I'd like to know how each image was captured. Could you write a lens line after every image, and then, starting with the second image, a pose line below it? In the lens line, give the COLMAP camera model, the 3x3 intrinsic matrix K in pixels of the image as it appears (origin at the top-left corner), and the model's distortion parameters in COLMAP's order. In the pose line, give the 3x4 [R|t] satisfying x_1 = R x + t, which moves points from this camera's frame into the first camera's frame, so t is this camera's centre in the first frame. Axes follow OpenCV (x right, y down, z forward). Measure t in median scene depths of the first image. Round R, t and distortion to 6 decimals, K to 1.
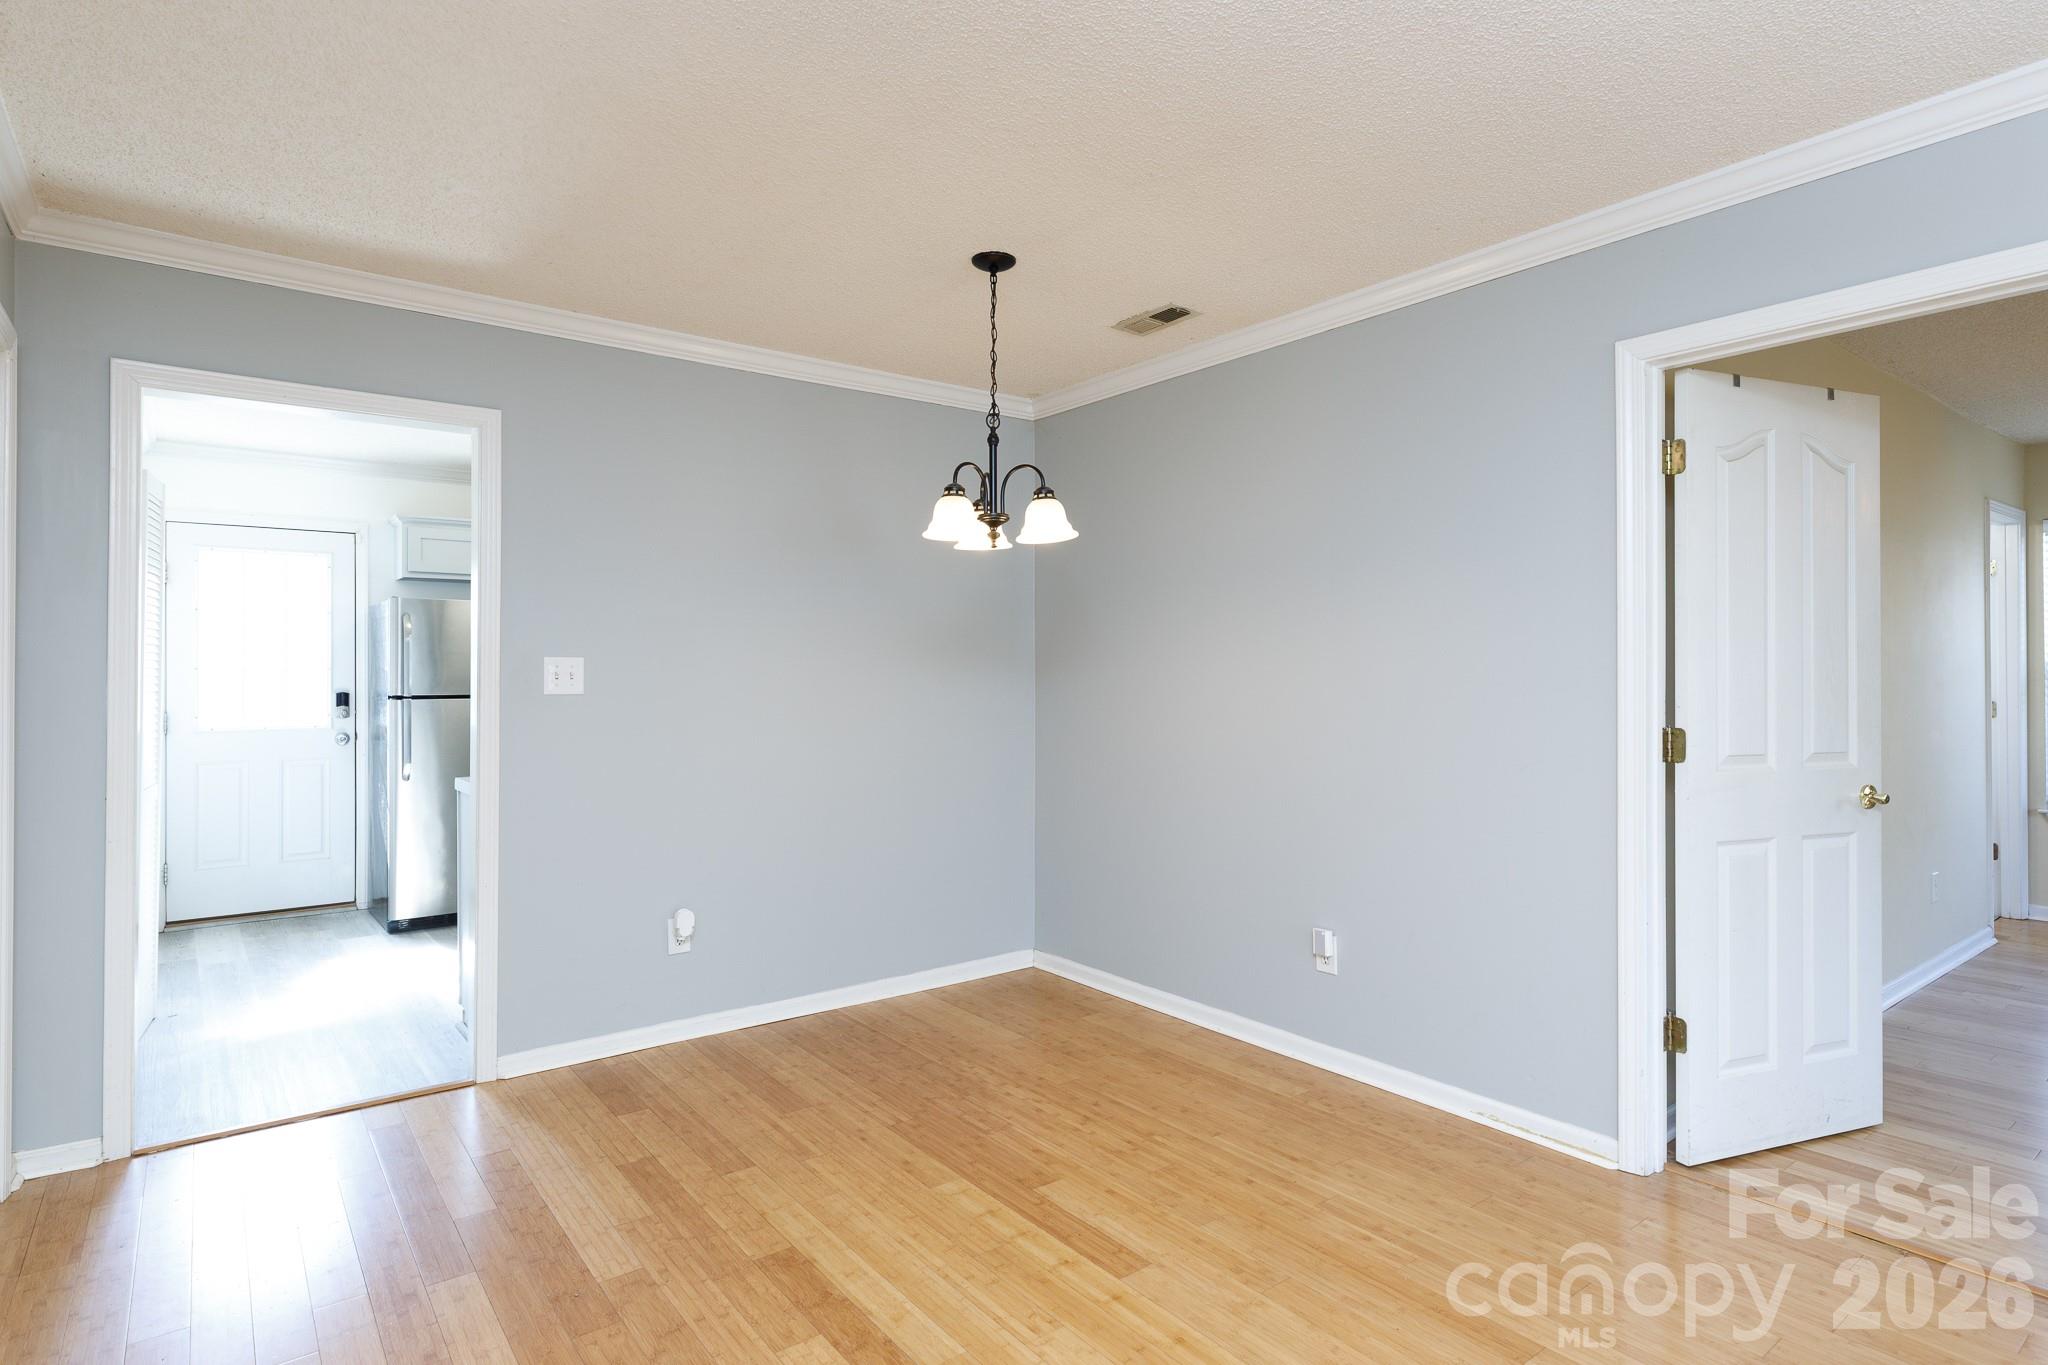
lens RADIAL K [[1086.9, 0, 1018.8], [0, 1086.9, 672.6], [0, 0, 1]] dist [0.008367, 0.000006]
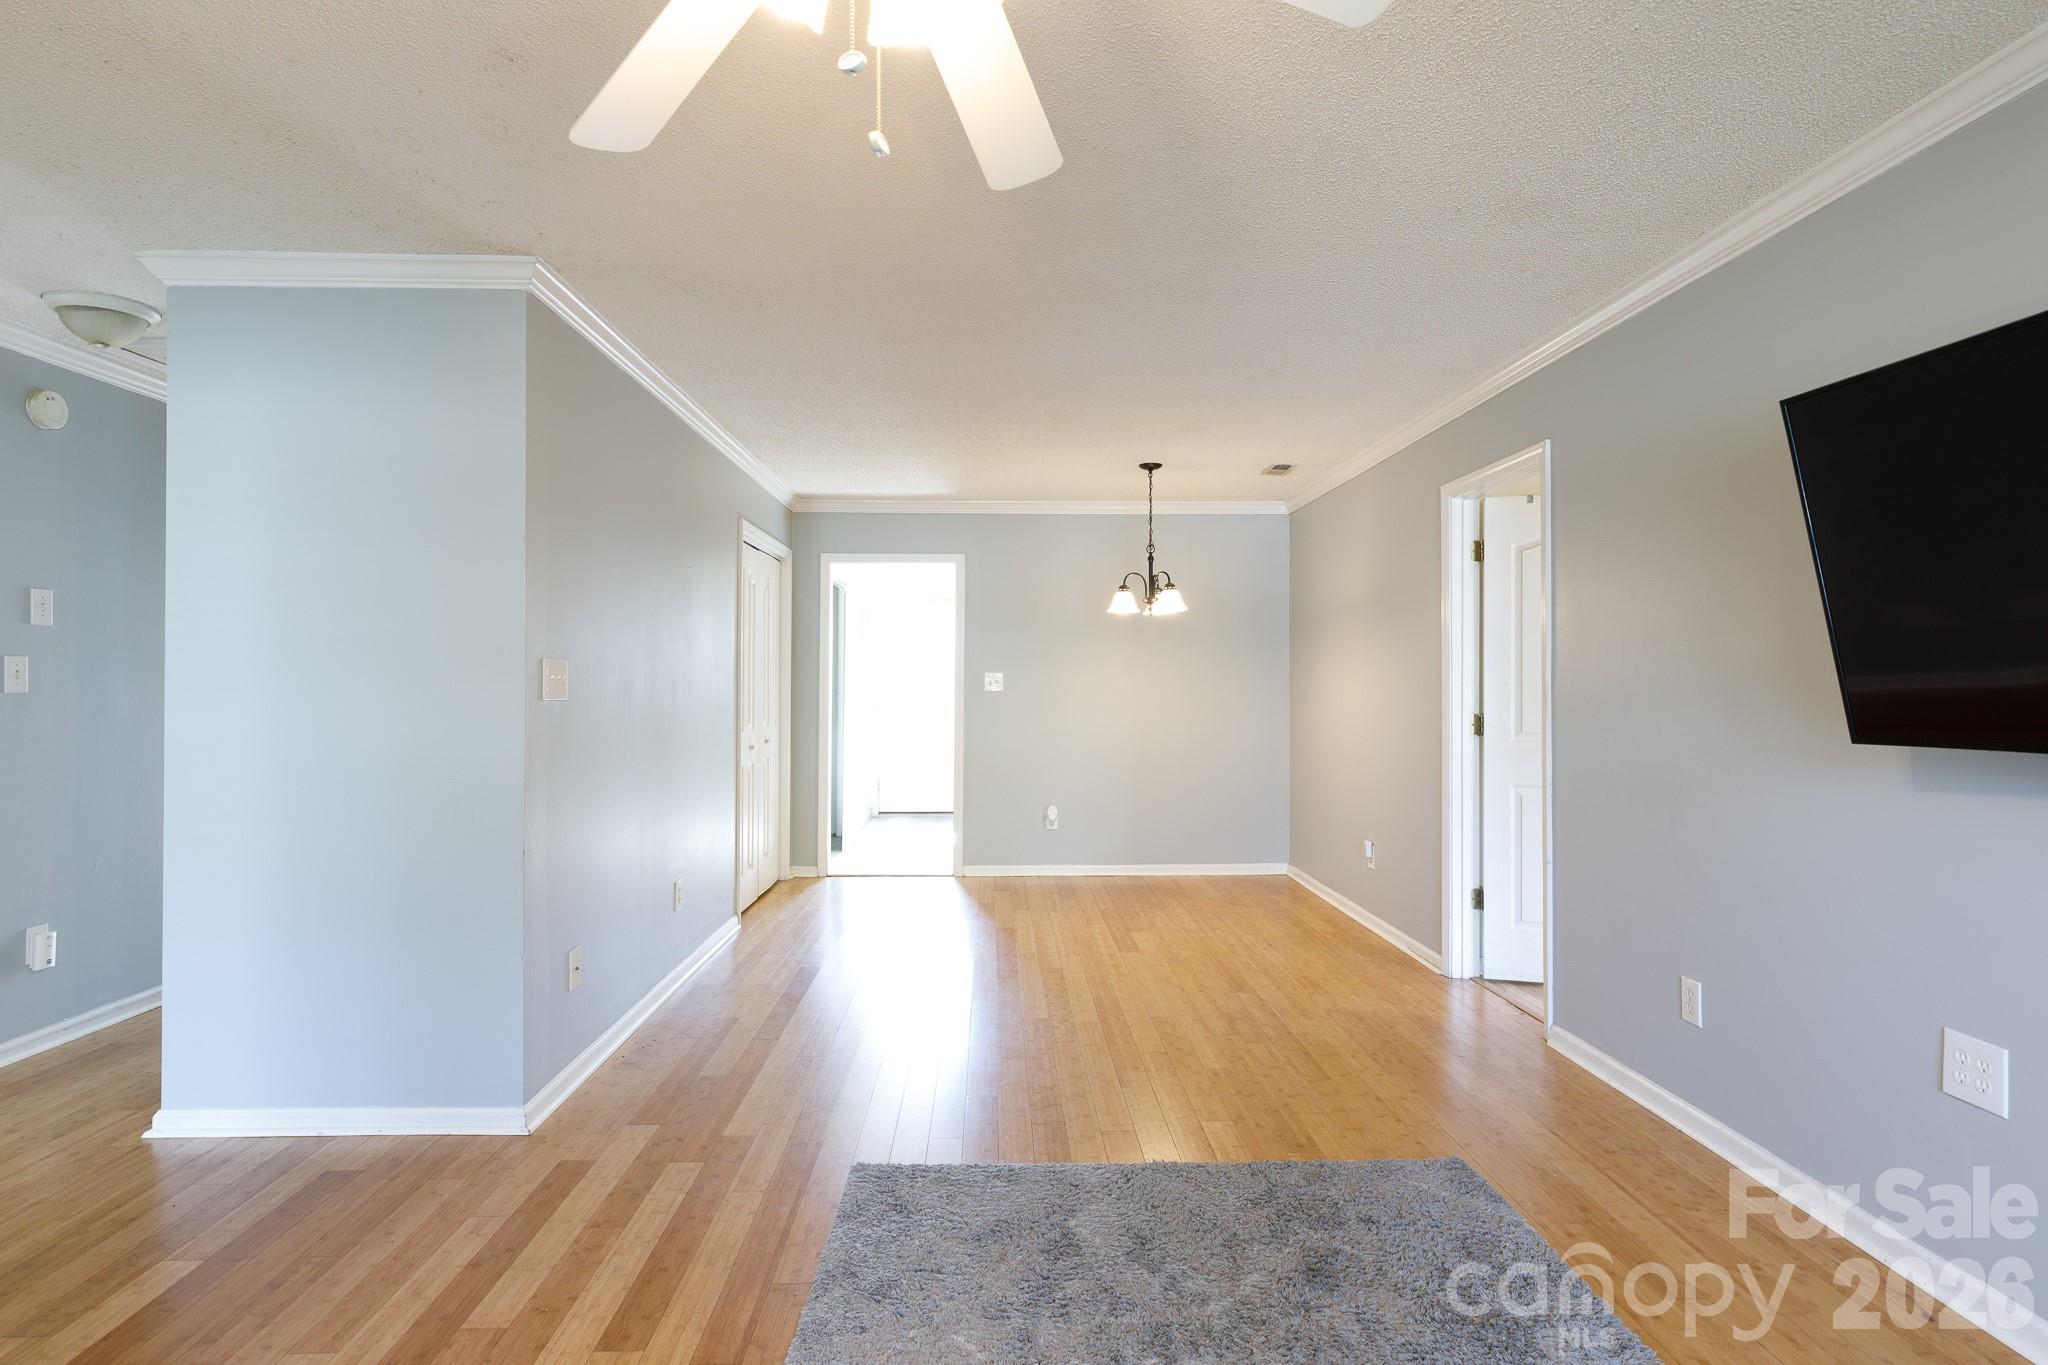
lens RADIAL K [[1086.9, 0, 1020.6], [0, 1086.9, 686.3], [0, 0, 1]] dist [0.008367, 0.000006]
pose [[0.814010, 0.004139, -0.580836, 0.900818], [-0.000773, 0.999981, 0.006042, -0.001156], [0.580850, -0.004469, 0.813998, -0.688761]]
